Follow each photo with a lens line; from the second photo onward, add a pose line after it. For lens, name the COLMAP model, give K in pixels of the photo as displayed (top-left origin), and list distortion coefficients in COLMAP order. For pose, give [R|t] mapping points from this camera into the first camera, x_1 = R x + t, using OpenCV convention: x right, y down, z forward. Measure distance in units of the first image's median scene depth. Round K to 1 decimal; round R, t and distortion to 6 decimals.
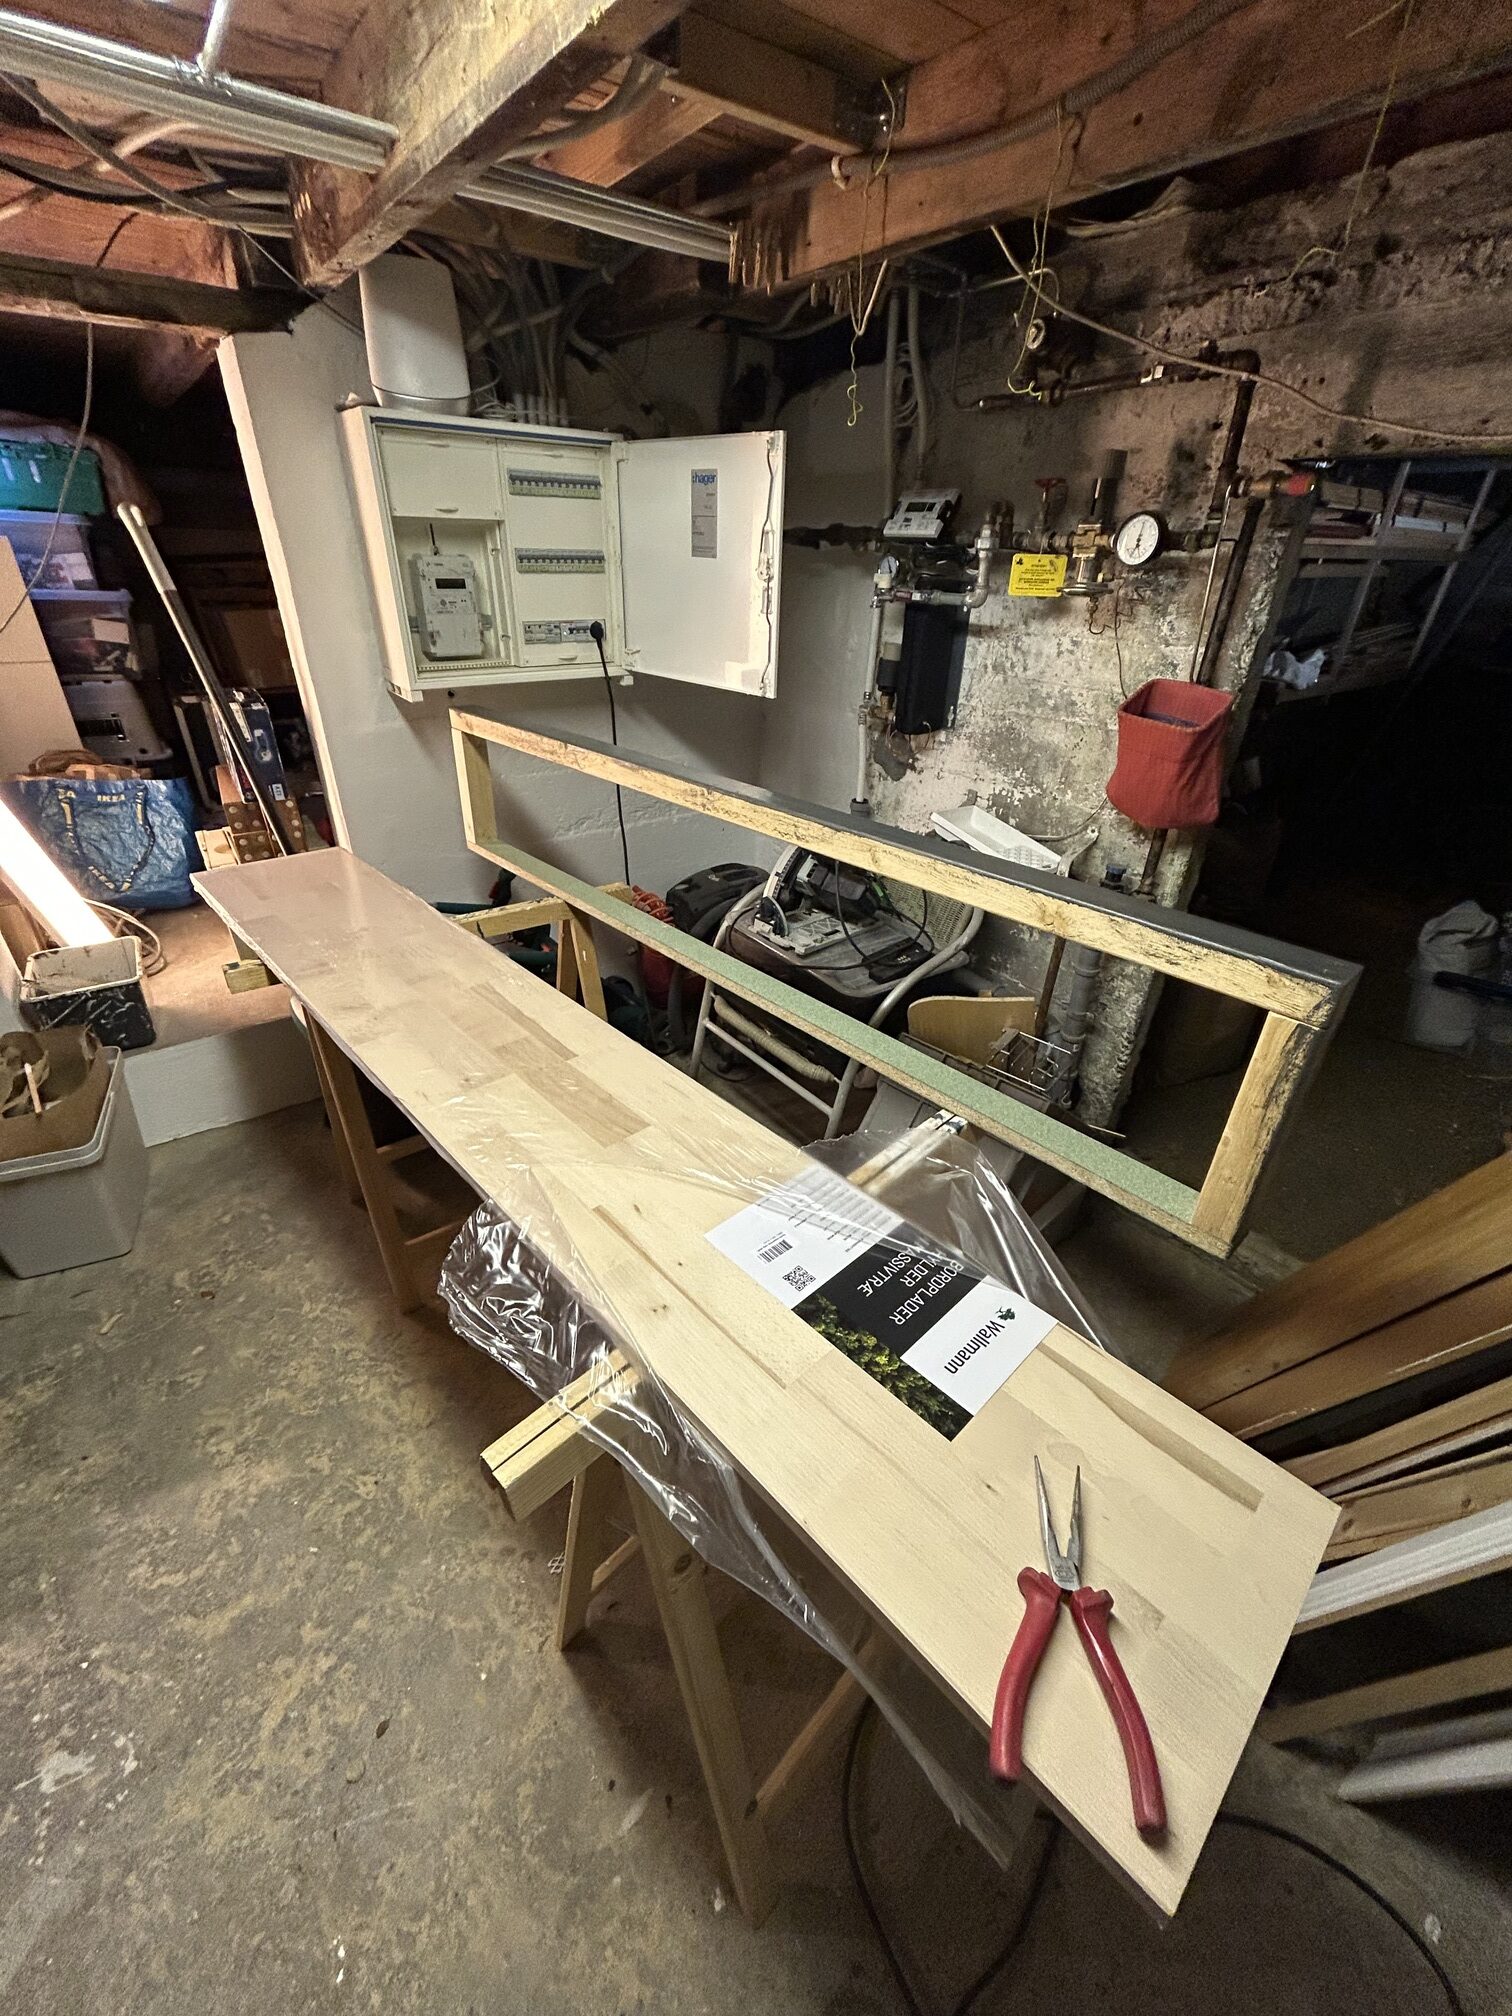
lens RADIAL K [[817.0, 0, 744.5], [0, 817.0, 988.7], [0, 0, 1]] dist [0.021921, 0.000151]
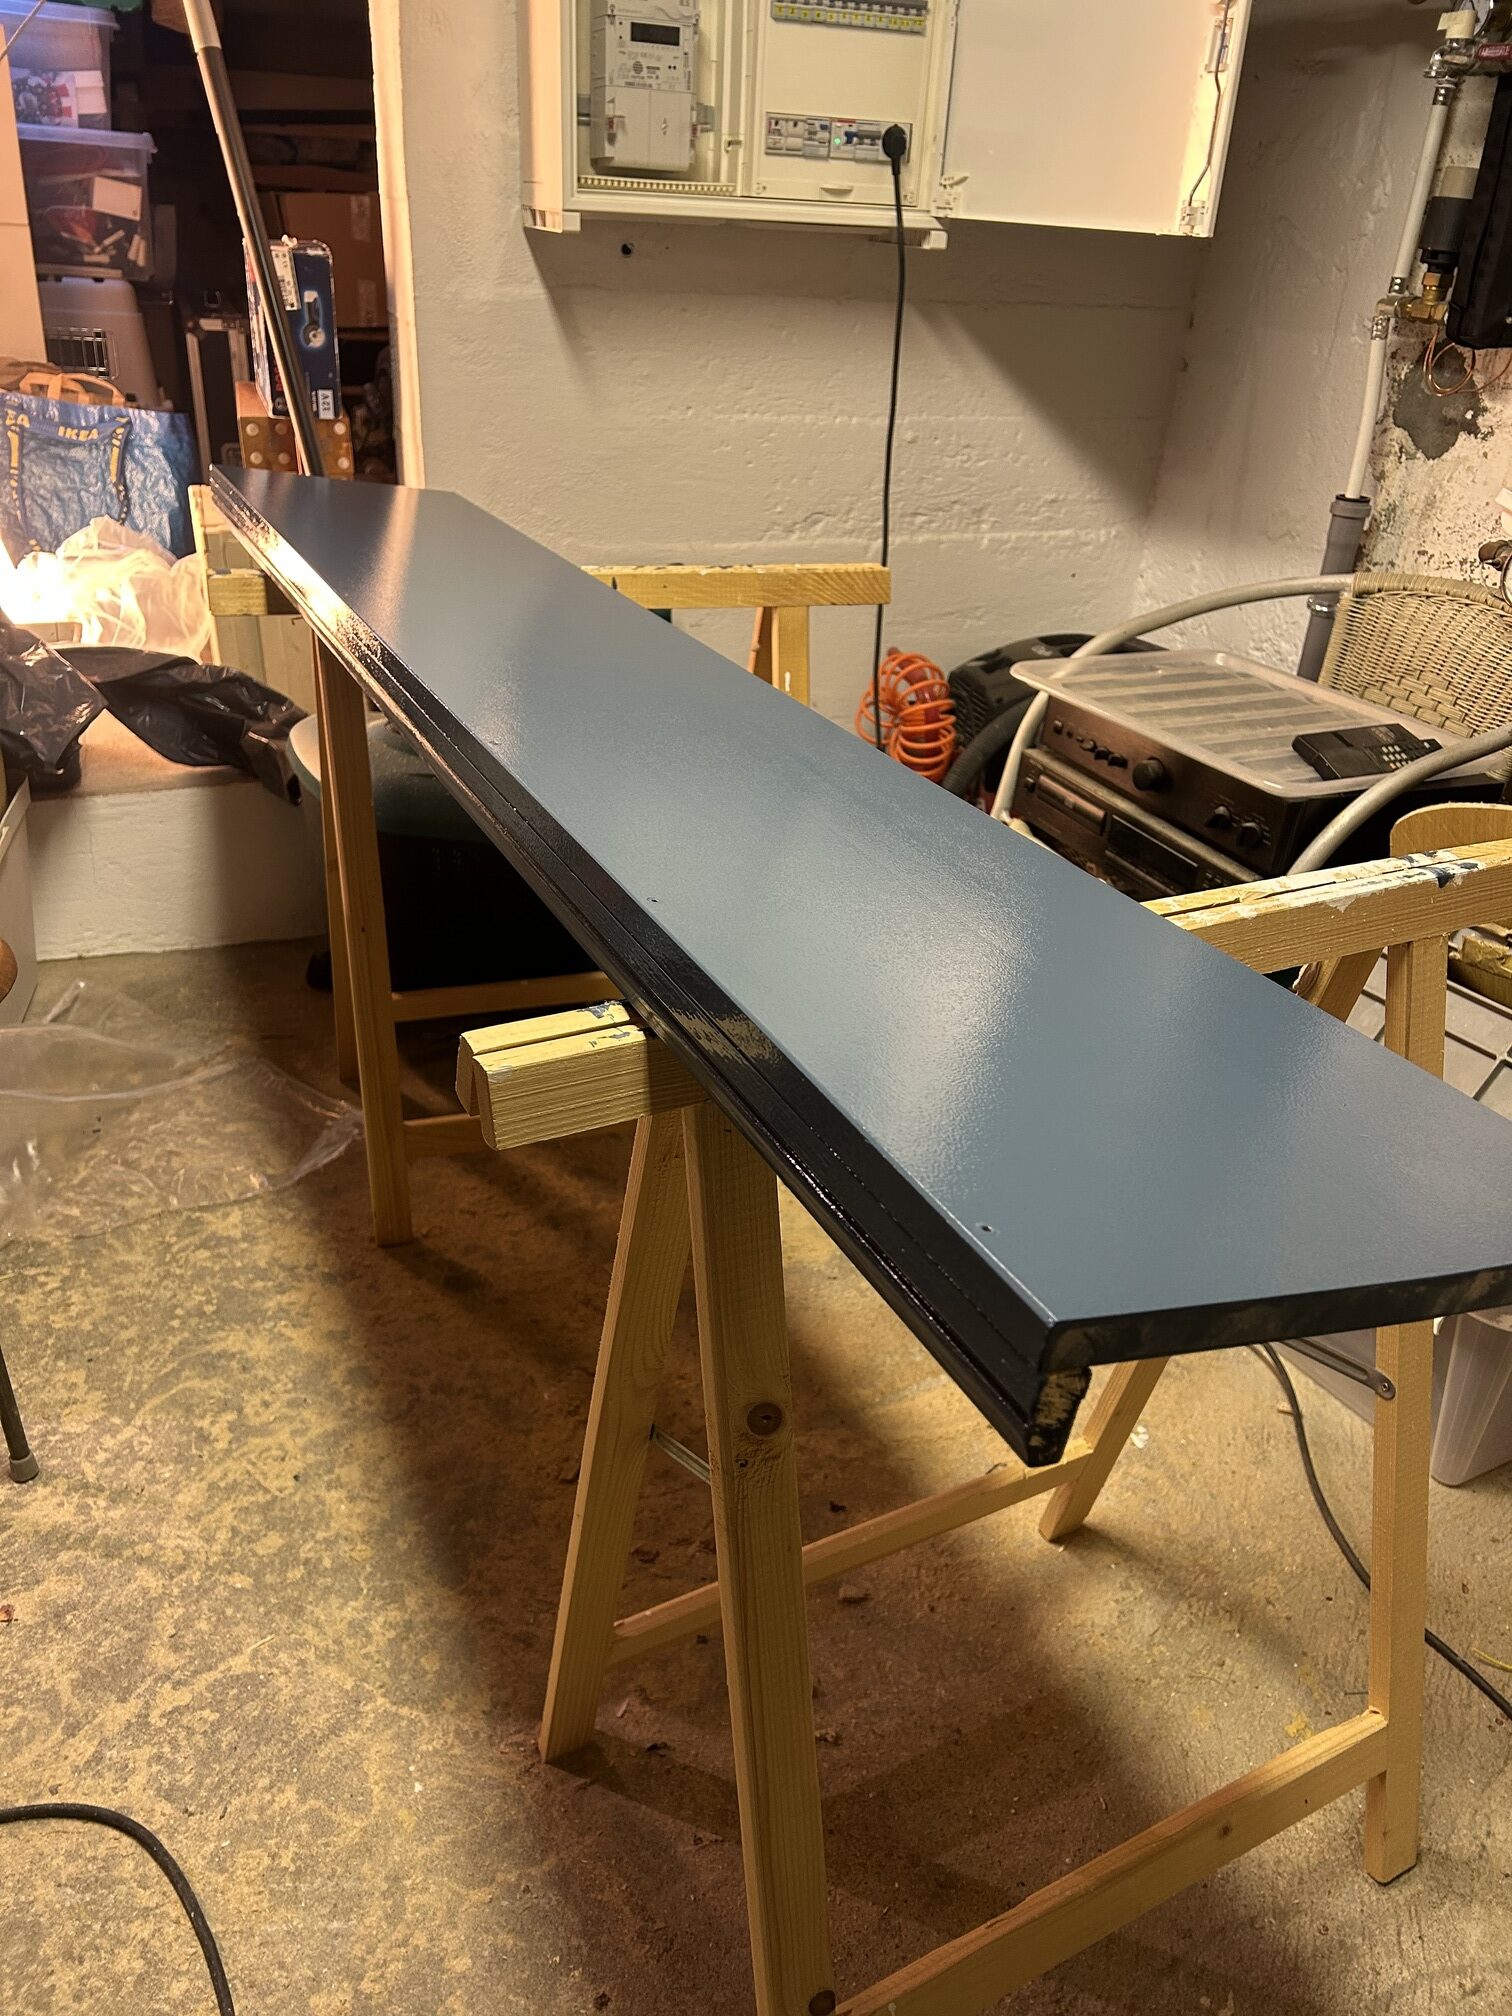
lens RADIAL K [[1535.1, 0, 749.5], [0, 1535.1, 1015.5], [0, 0, 1]] dist [0.053212, -0.062011]
pose [[0.968408, 0.140654, -0.205916, 0.022175], [-0.145566, 0.989309, -0.008824, 0.164699], [0.202474, 0.038520, 0.978530, -0.014225]]
